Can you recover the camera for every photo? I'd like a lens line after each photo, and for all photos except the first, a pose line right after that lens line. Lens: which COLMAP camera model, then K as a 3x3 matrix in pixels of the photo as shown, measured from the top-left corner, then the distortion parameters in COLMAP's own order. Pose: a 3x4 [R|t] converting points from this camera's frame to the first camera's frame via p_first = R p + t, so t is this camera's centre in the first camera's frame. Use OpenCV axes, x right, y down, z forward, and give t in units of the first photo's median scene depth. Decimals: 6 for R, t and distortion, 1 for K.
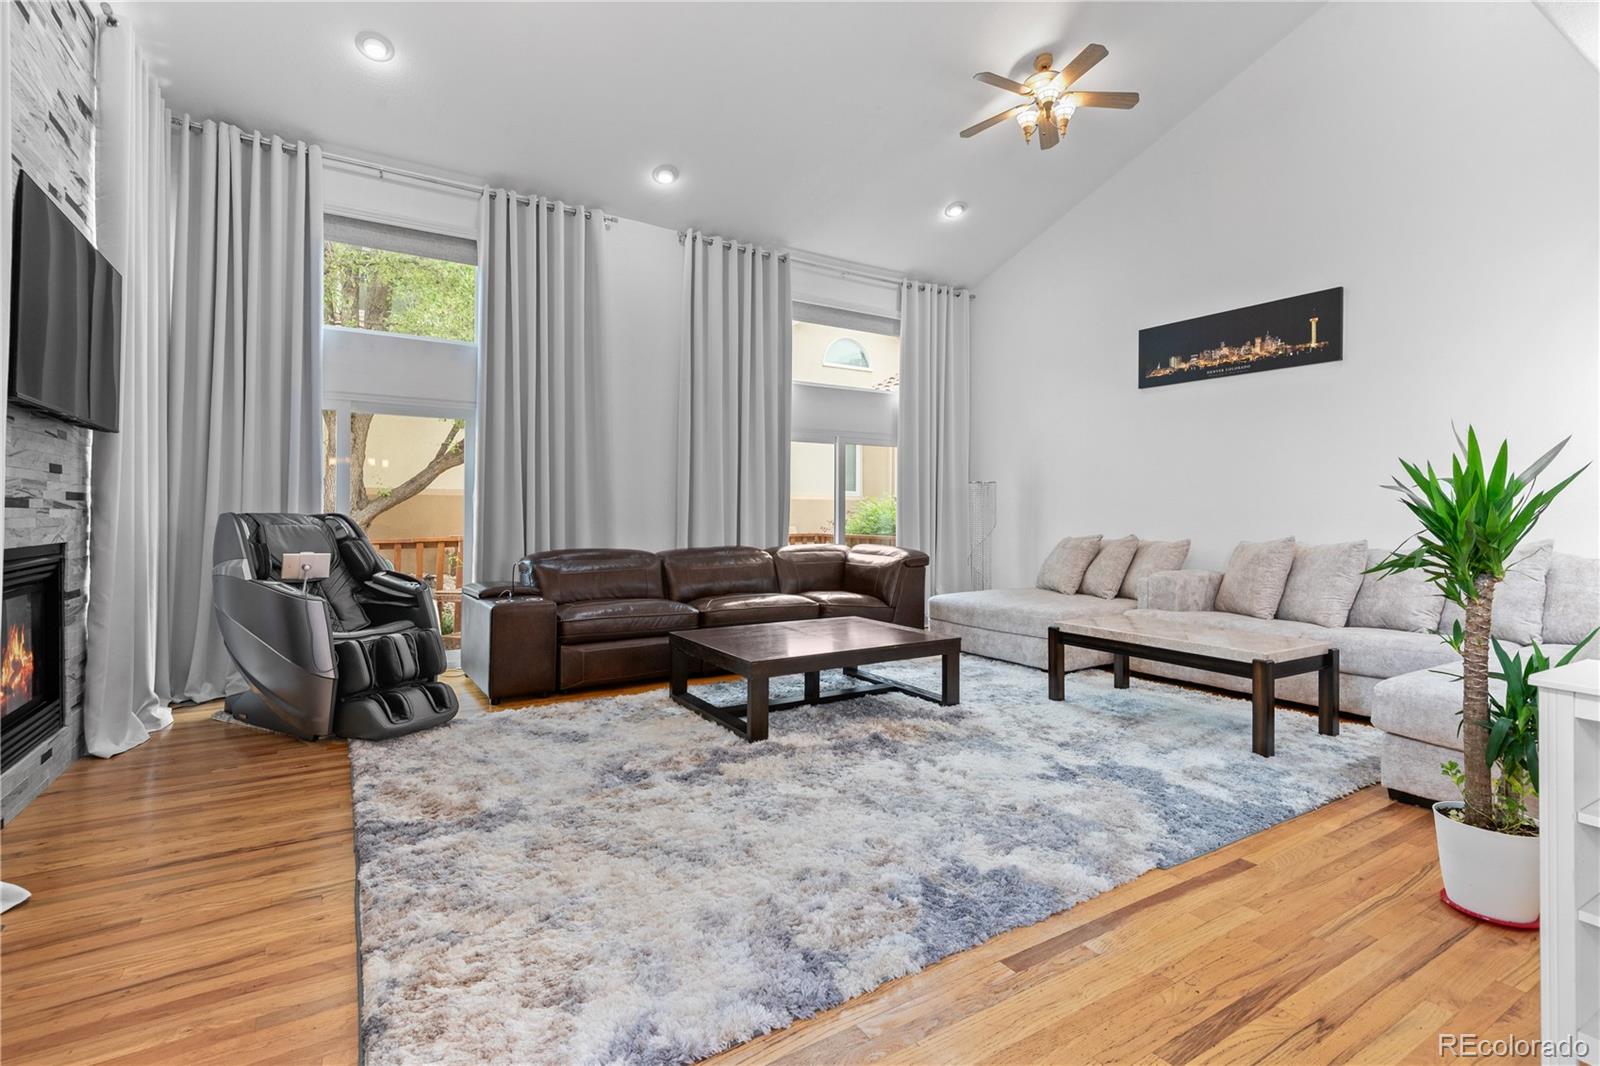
lens RADIAL K [[734.6, 0, 796.8], [0, 734.6, 519.0], [0, 0, 1]] dist [0.018000, -0.008921]
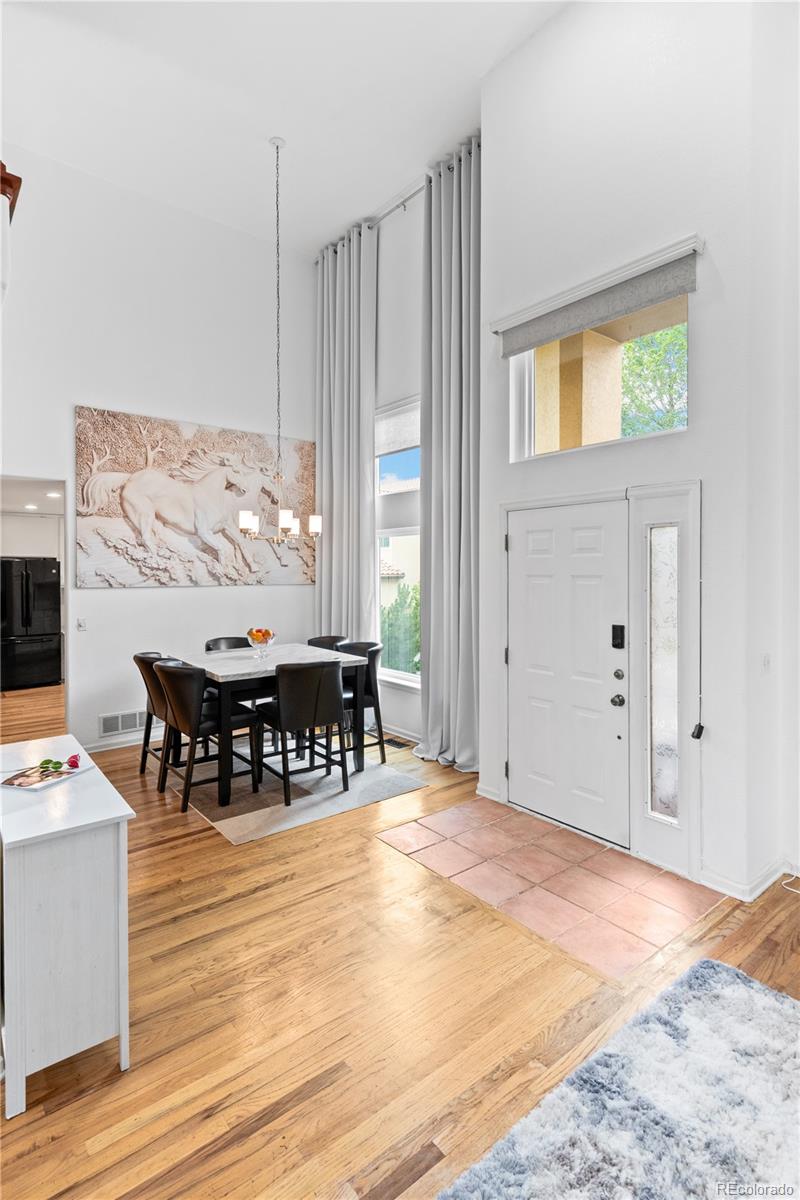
lens RADIAL K [[601.0, 0, 397.3], [0, 601.0, 566.6], [0, 0, 1]] dist [-0.004389, 0.002591]
pose [[-0.991028, -0.008767, -0.133365, 0.185357], [-0.010096, 0.999906, 0.009290, -0.106120], [0.133271, 0.010553, -0.991023, 0.731318]]
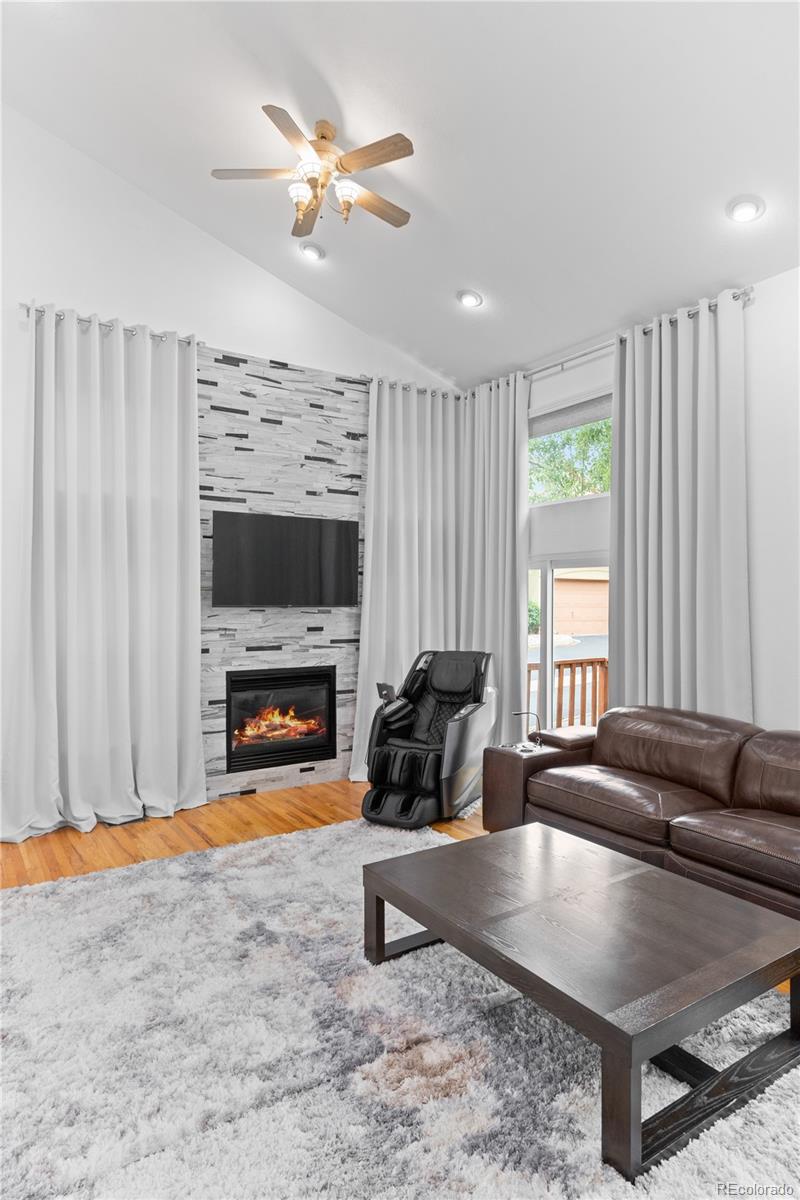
lens RADIAL K [[695.5, 0, 398.6], [0, 695.5, 595.3], [0, 0, 1]] dist [0.019831, -0.004343]
pose [[0.029238, -0.008825, -0.999534, 0.592560], [-0.006737, 0.999937, -0.009025, -0.094374], [0.999550, 0.006998, 0.029177, 0.763618]]
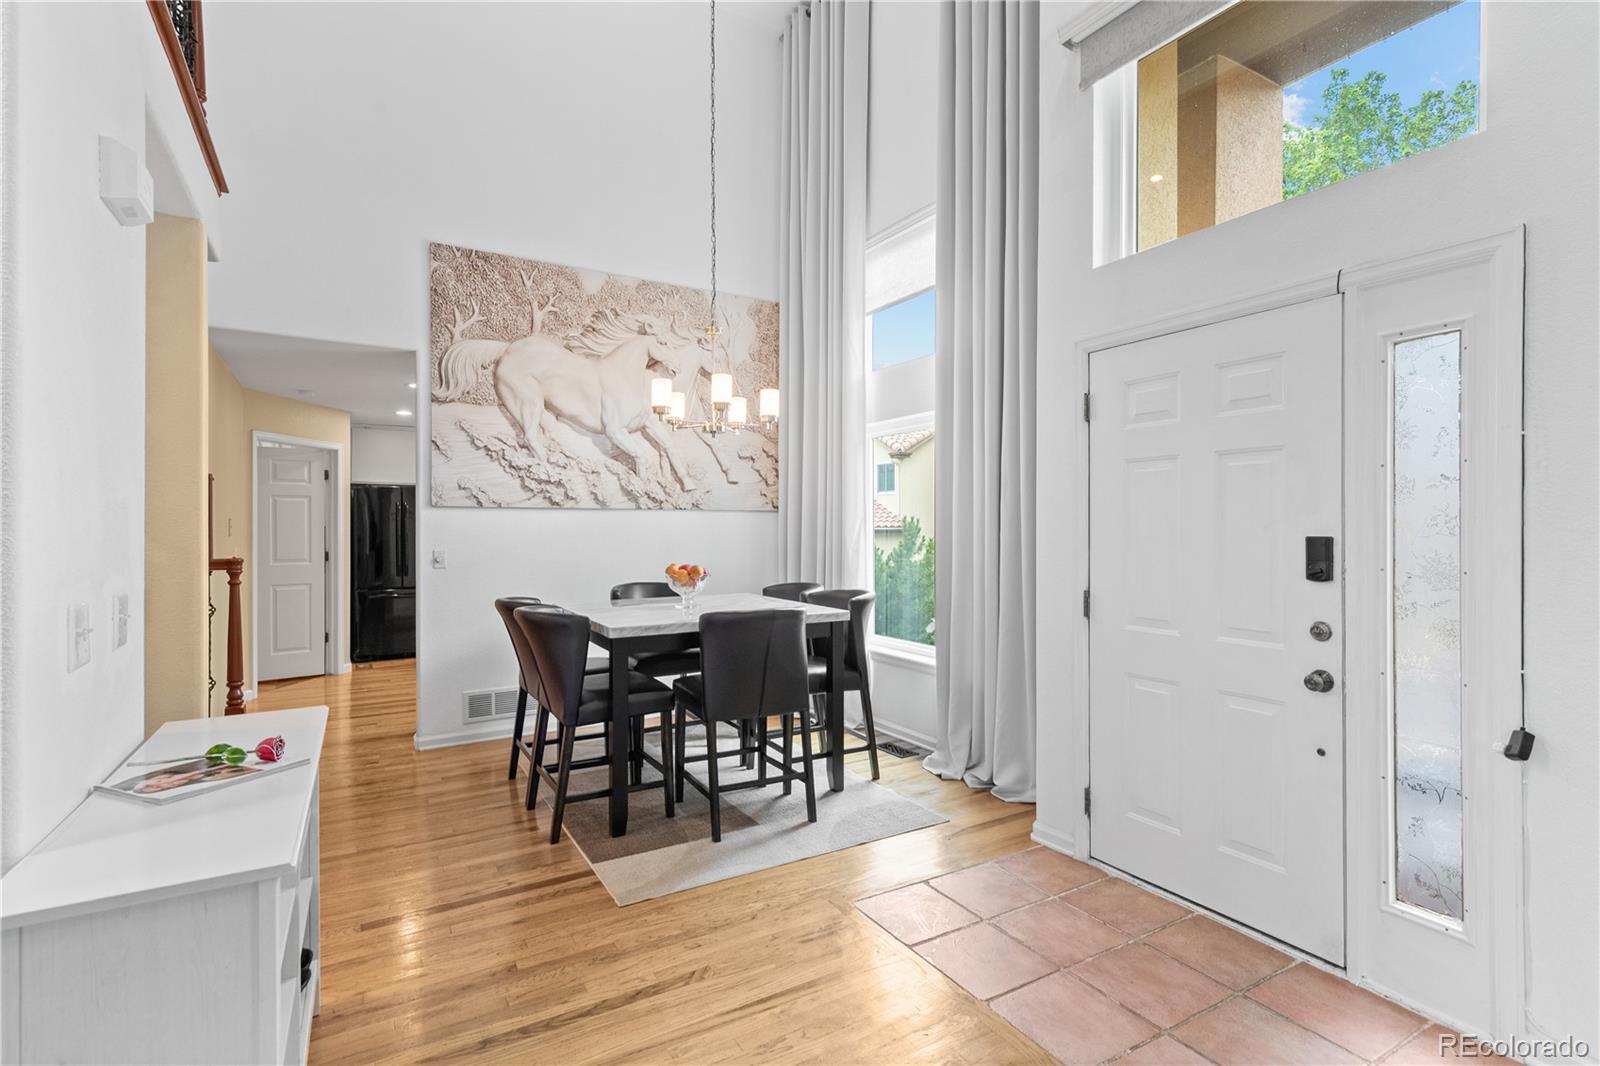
lens RADIAL K [[738.9, 0, 804.3], [0, 738.9, 535.8], [0, 0, 1]] dist [-0.001054, -0.006377]
pose [[-0.999933, -0.010874, 0.003852, 0.146572], [-0.010833, 0.999887, 0.010387, -0.033645], [-0.003965, 0.010344, -0.999939, 0.515116]]
